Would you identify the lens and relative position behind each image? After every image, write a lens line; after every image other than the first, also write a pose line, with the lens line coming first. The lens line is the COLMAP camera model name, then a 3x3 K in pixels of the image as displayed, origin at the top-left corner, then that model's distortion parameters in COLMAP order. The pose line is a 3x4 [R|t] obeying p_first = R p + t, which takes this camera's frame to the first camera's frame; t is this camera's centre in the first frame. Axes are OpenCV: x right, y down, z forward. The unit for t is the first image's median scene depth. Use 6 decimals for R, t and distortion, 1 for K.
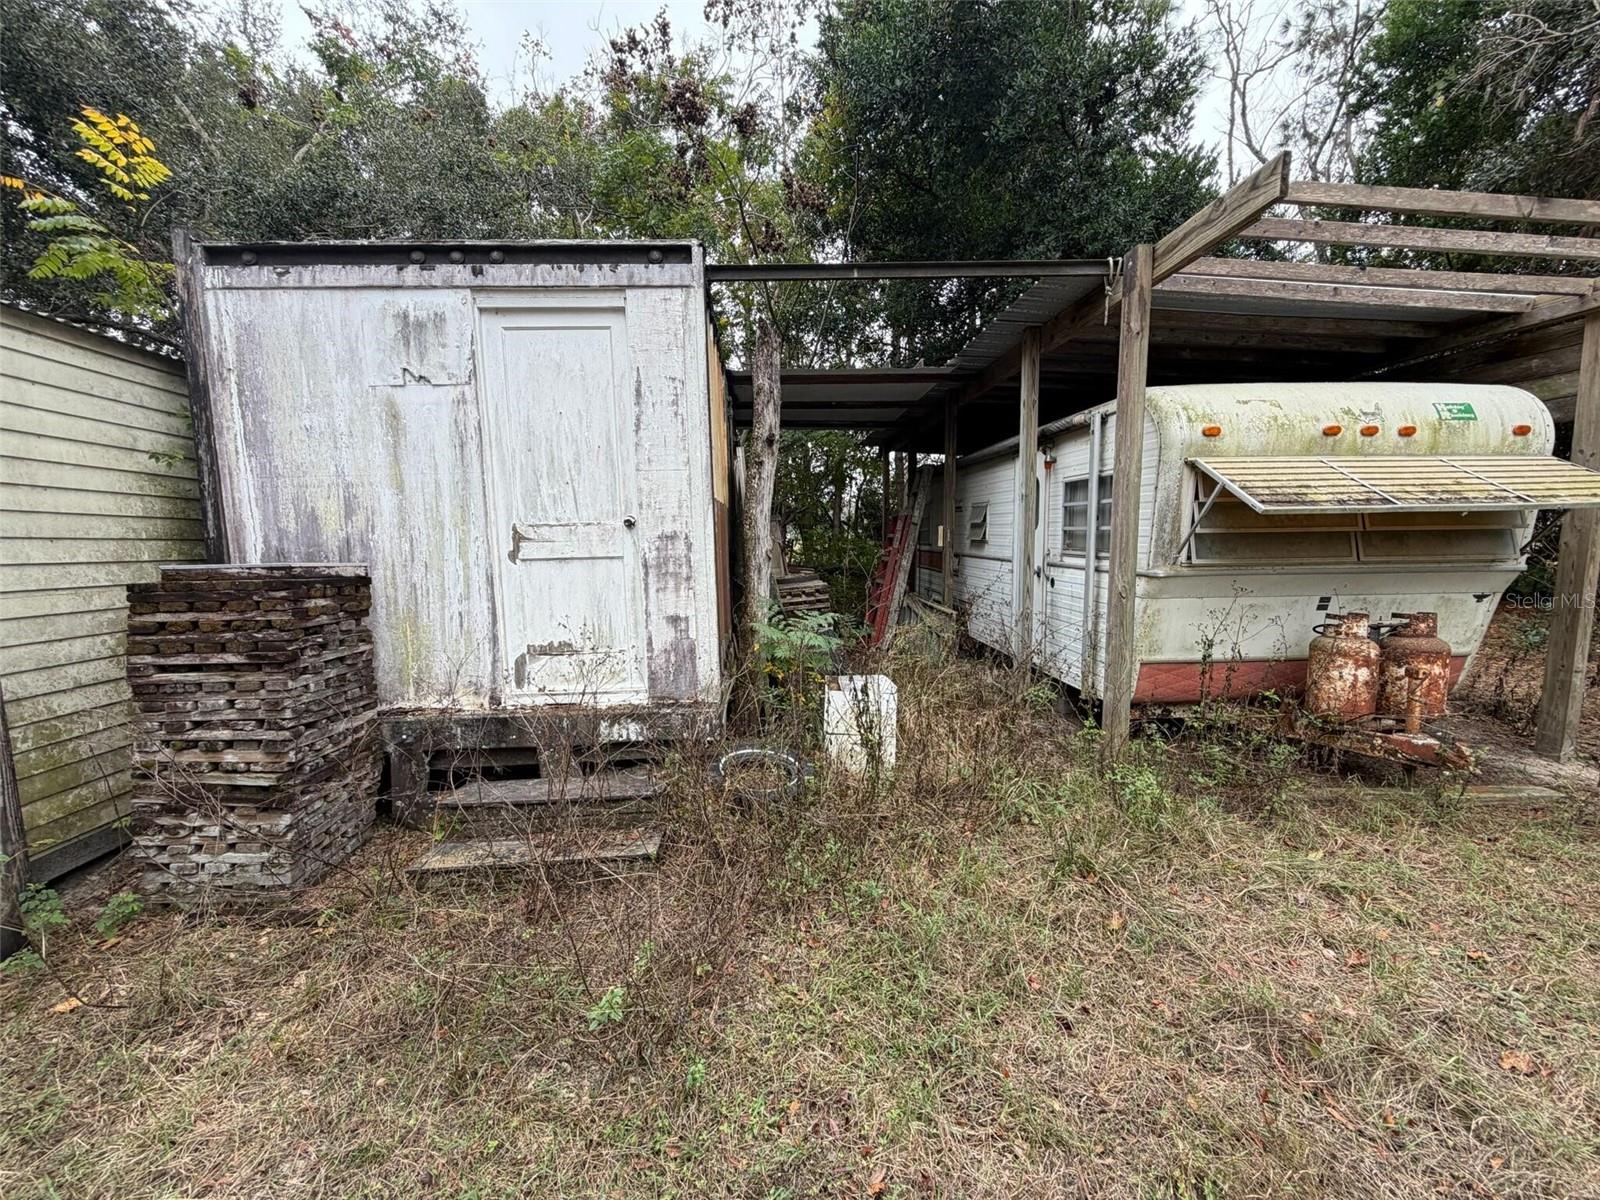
lens RADIAL K [[637.0, 0, 800.0], [0, 637.0, 600.0], [0, 0, 1]] dist [-0.001156, 0.004669]
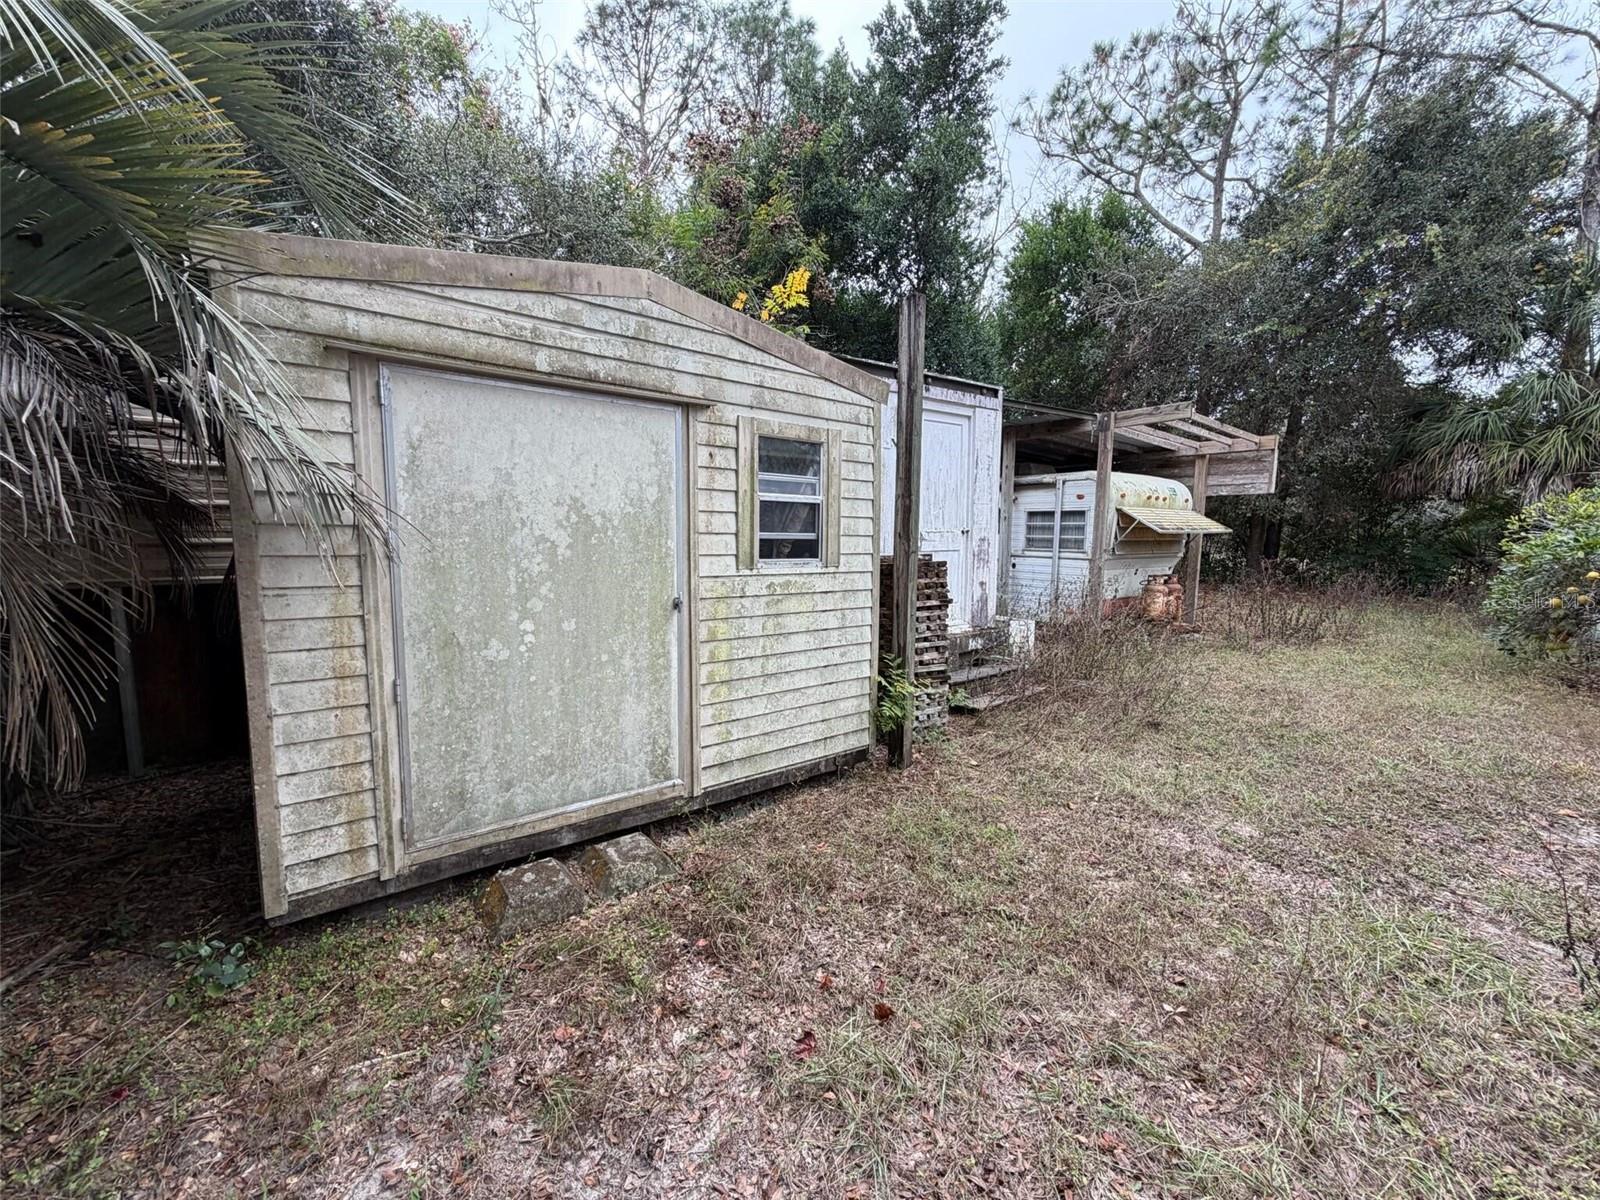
lens RADIAL K [[637.0, 0, 800.0], [0, 637.0, 600.0], [0, 0, 1]] dist [-0.001156, 0.004669]
pose [[0.835159, -0.039650, 0.548578, -1.661881], [0.036900, 0.999190, 0.016042, 0.027931], [-0.548769, 0.006845, 0.835946, -0.264679]]
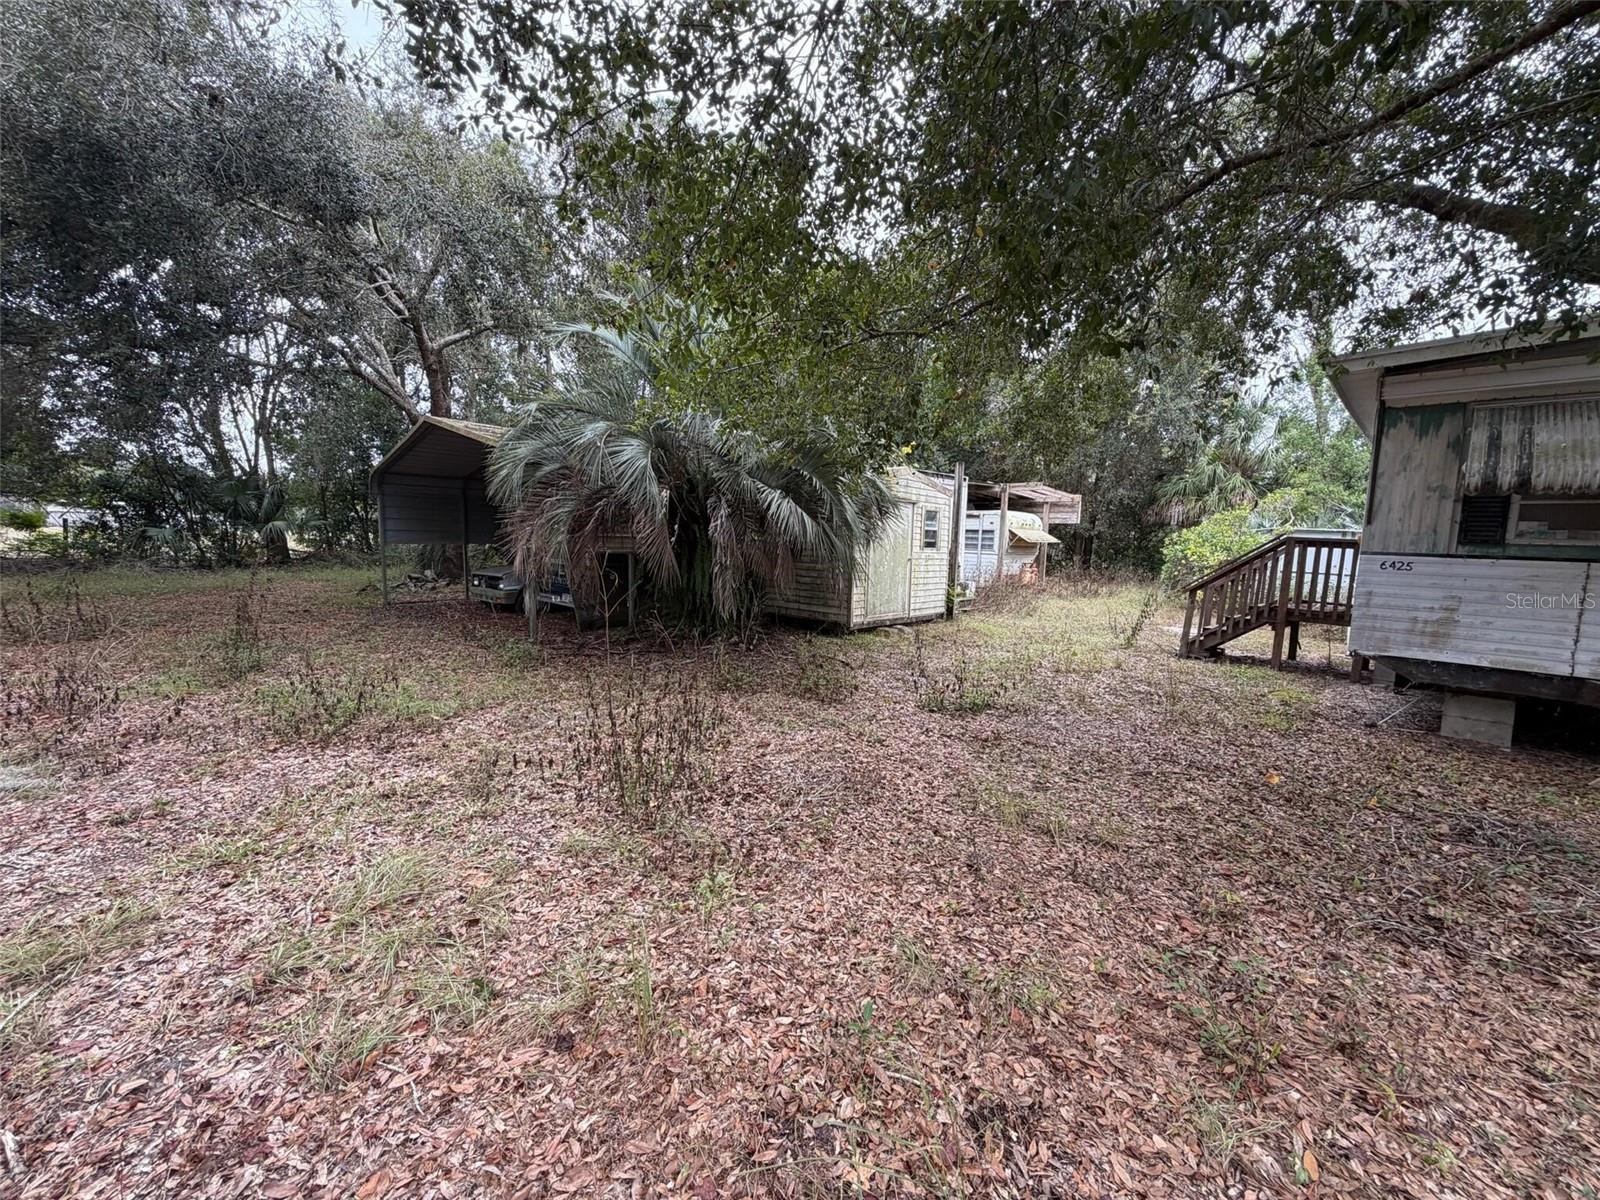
lens RADIAL K [[637.0, 0, 800.0], [0, 637.0, 600.0], [0, 0, 1]] dist [-0.001156, 0.004669]
pose [[0.714681, -0.034532, 0.698597, -3.900967], [0.029395, 0.999381, 0.019328, 0.163930], [-0.698832, 0.006722, 0.715254, -1.281387]]
